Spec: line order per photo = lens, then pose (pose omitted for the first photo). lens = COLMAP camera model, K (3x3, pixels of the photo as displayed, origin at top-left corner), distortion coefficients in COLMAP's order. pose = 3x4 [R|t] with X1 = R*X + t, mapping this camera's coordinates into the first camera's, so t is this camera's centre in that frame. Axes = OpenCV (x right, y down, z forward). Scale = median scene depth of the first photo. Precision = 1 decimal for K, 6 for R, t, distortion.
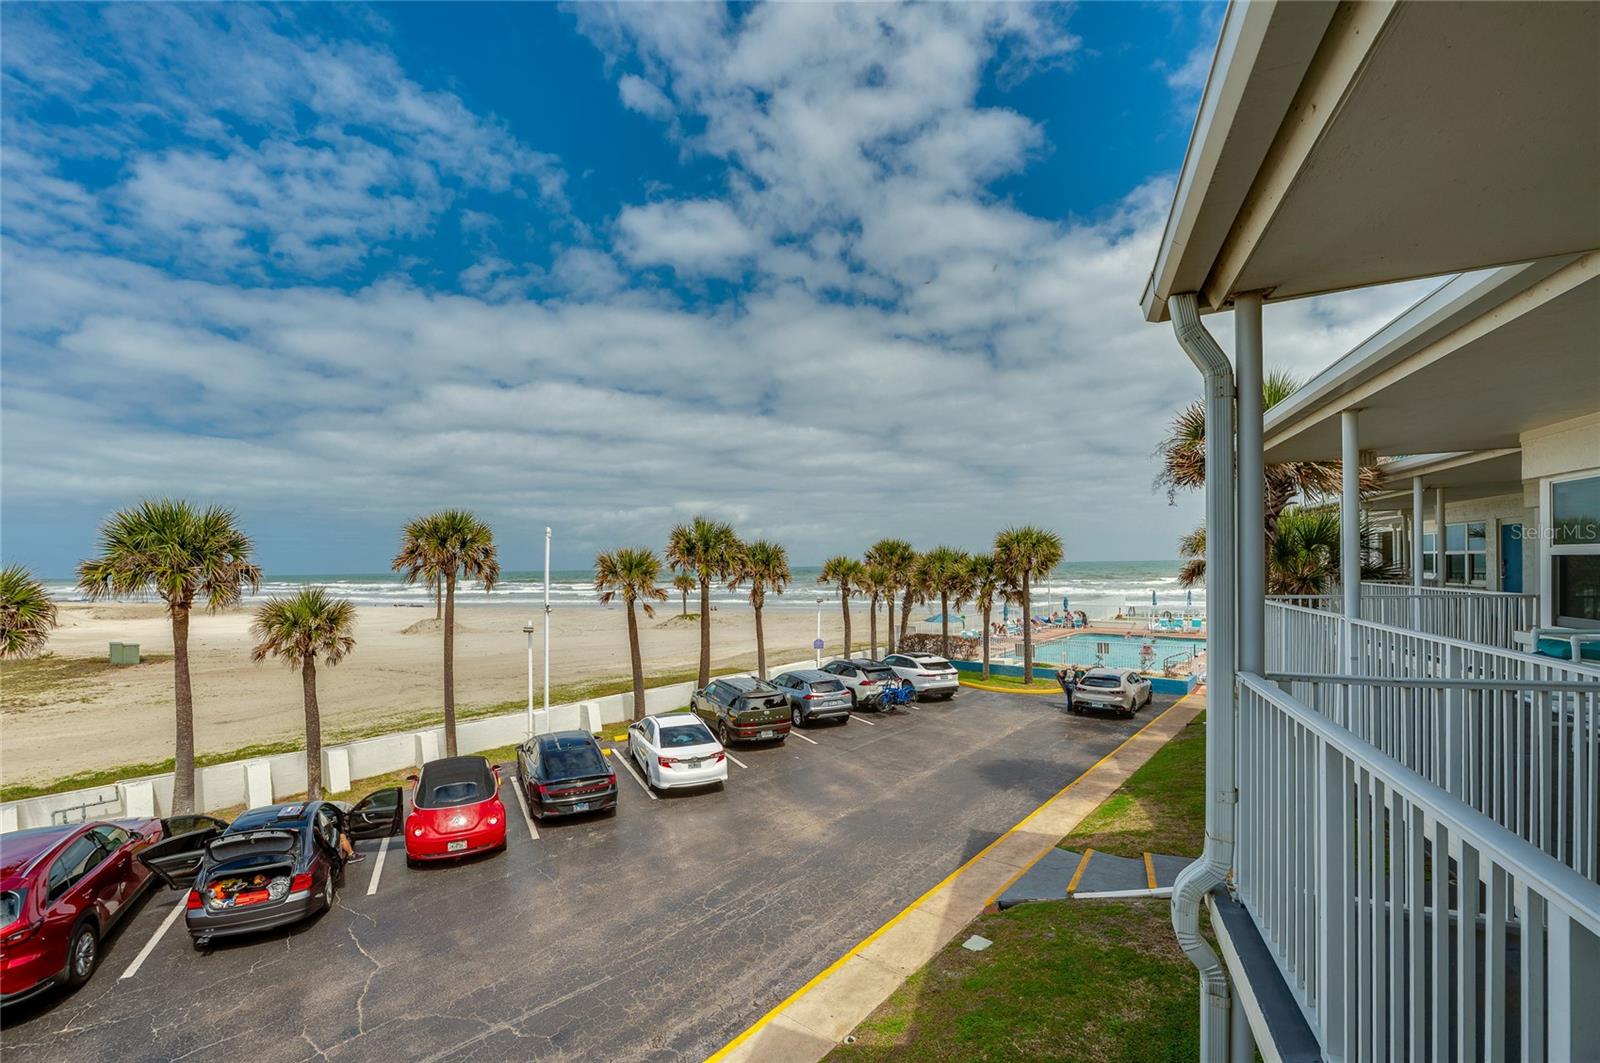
lens RADIAL K [[644.4, 0, 799.8], [0, 644.4, 572.6], [0, 0, 1]] dist [-0.016003, 0.000129]
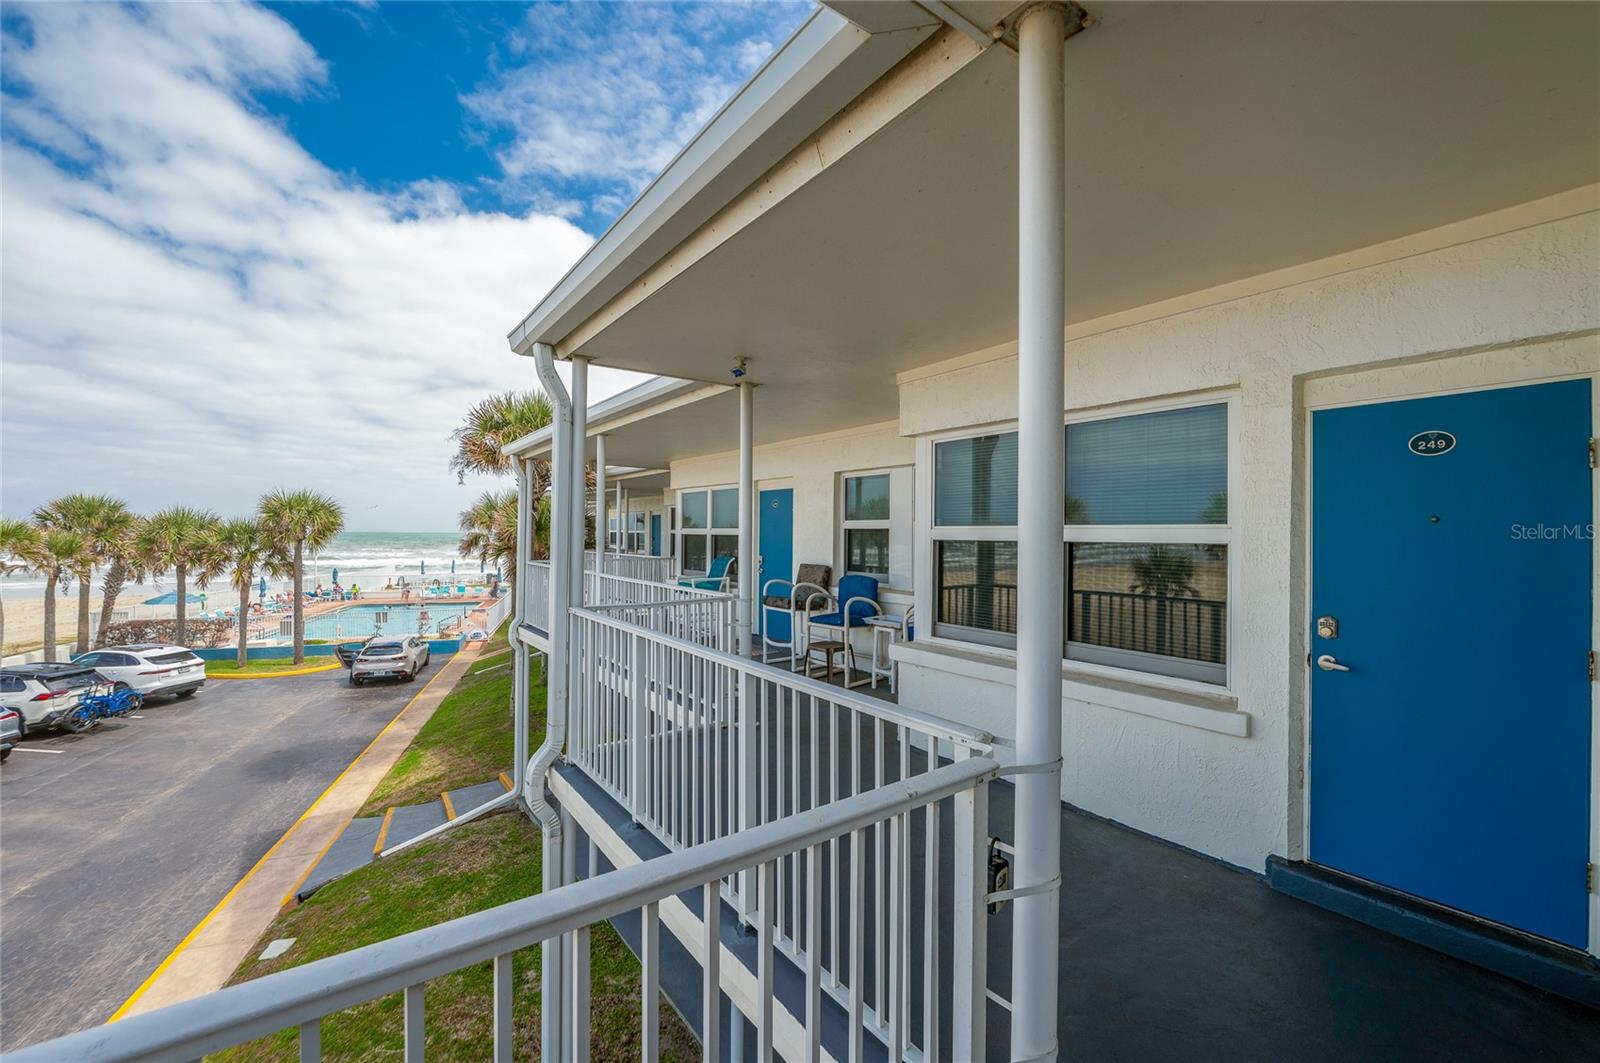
lens RADIAL K [[644.4, 0, 799.8], [0, 644.4, 572.6], [0, 0, 1]] dist [-0.016003, 0.000129]
pose [[0.449375, -0.030669, 0.892817, -0.137534], [-0.007082, 0.999257, 0.037890, 0.003826], [-0.893315, -0.023350, 0.448824, -0.044830]]
